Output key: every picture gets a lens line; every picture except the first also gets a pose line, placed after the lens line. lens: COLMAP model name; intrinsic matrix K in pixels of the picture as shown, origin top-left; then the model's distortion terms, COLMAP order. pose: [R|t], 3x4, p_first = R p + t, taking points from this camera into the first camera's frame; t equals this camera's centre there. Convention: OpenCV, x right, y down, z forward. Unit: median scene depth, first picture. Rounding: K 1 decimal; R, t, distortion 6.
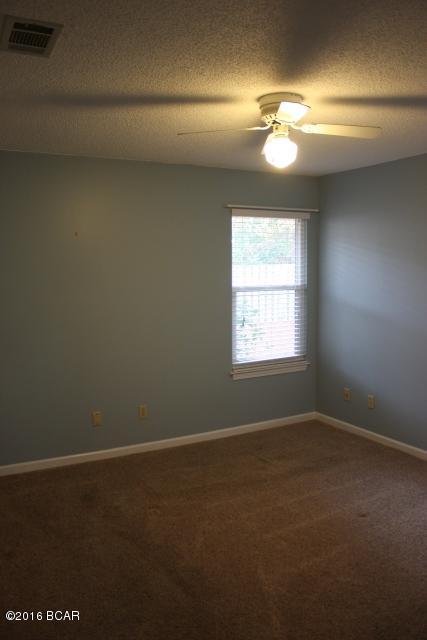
lens RADIAL K [[537.4, 0, 208.1], [0, 537.4, 322.4], [0, 0, 1]] dist [-0.159014, 0.157452]
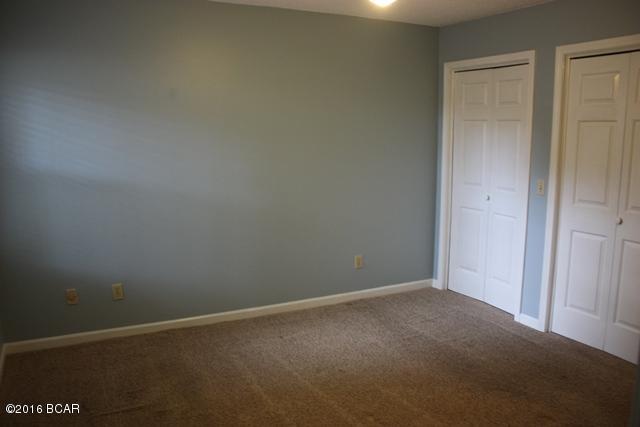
lens RADIAL K [[537.4, 0, 323.8], [0, 537.4, 216.0], [0, 0, 1]] dist [-0.159014, 0.157452]
pose [[0.028327, -0.156120, 0.987332, -0.531270], [0.106063, 0.982622, 0.152332, -0.061139], [-0.993956, 0.100404, 0.044393, 0.742902]]
